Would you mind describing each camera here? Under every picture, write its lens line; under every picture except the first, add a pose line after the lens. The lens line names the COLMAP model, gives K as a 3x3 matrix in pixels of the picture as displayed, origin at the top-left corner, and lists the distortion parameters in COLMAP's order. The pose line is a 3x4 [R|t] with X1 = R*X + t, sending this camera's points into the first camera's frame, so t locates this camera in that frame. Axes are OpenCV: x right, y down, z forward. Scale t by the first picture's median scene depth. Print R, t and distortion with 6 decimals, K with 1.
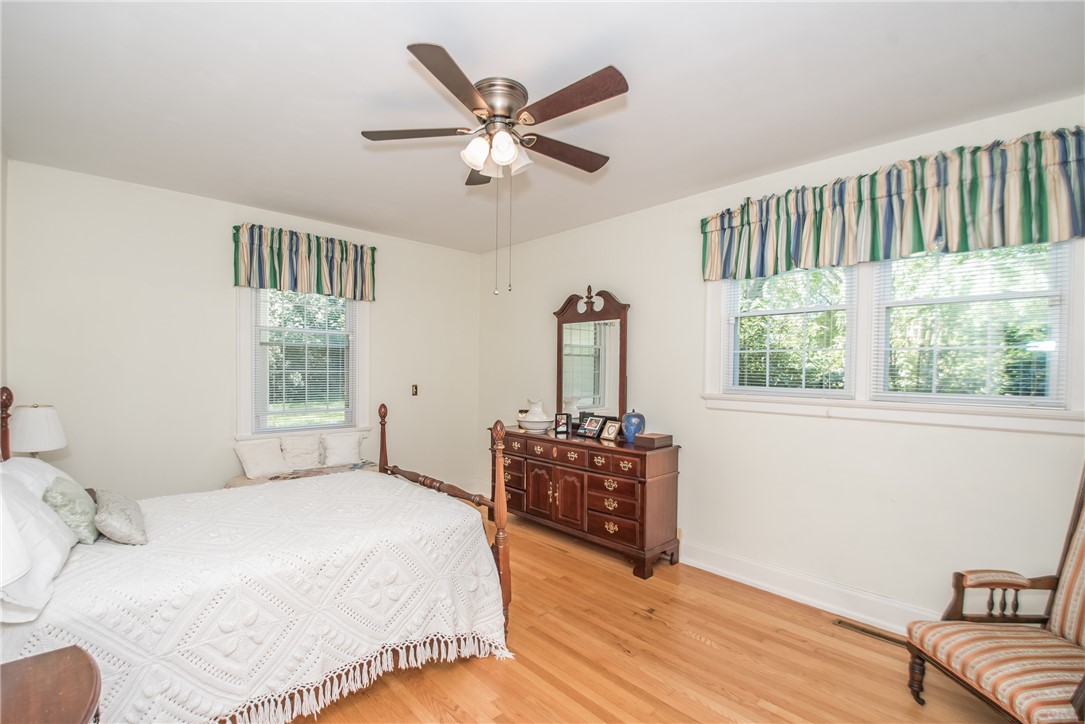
lens RADIAL K [[489.1, 0, 542.5], [0, 489.1, 362.0], [0, 0, 1]] dist [-0.000033, -0.000028]
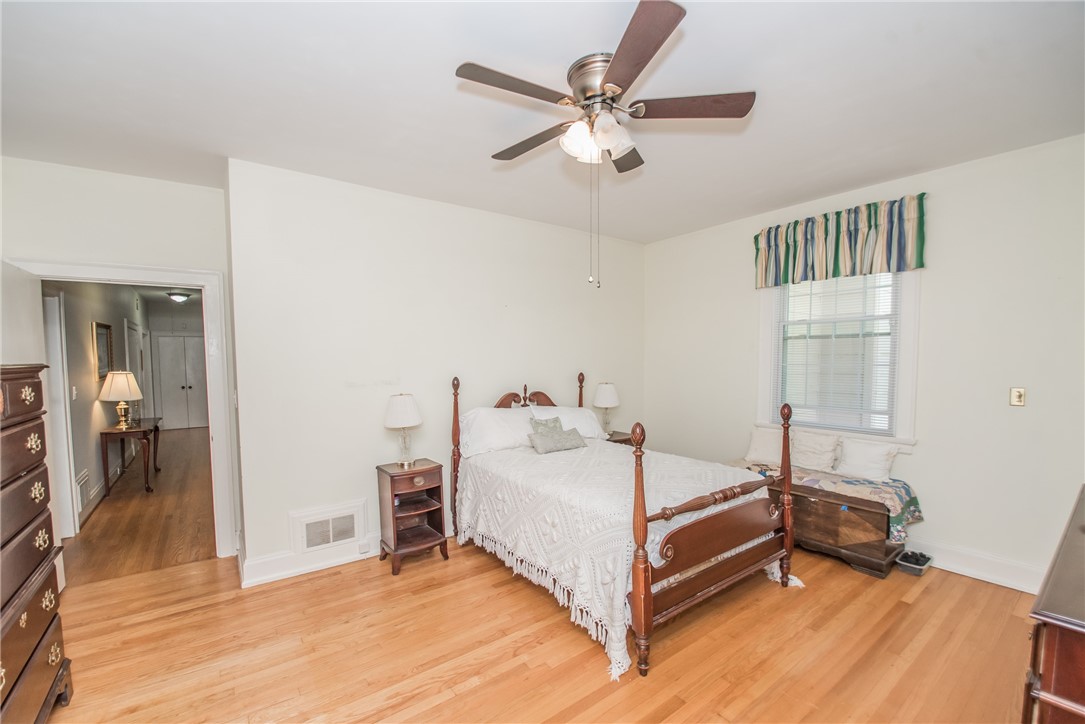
lens RADIAL K [[459.6, 0, 539.1], [0, 459.6, 385.3], [0, 0, 1]] dist [-0.030669, -0.000126]
pose [[-0.124068, 0.036523, -0.991601, 0.445037], [0.009847, 0.999318, 0.035575, 0.024098], [0.992225, -0.005351, -0.124343, 0.574912]]
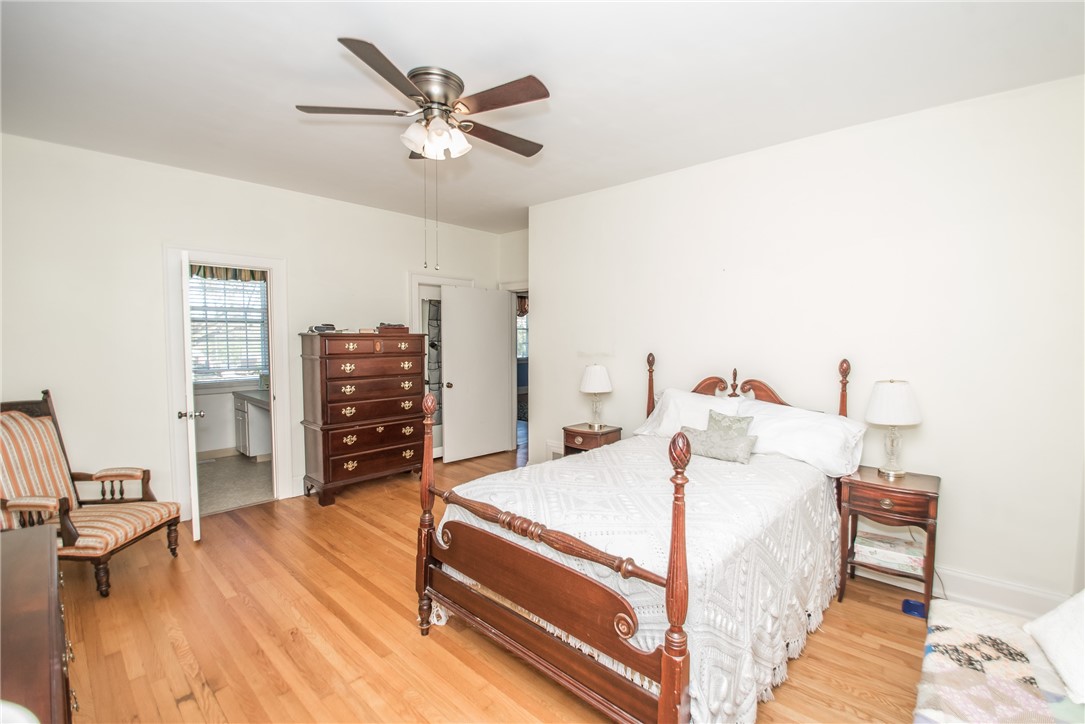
lens RADIAL K [[478.5, 0, 542.5], [0, 478.5, 362.0], [0, 0, 1]] dist [0.000316, -0.000026]
pose [[-0.999051, -0.020761, -0.038291, 0.028305], [-0.022628, 0.998542, 0.049013, 0.018515], [0.037218, 0.049832, -0.998064, 0.984276]]
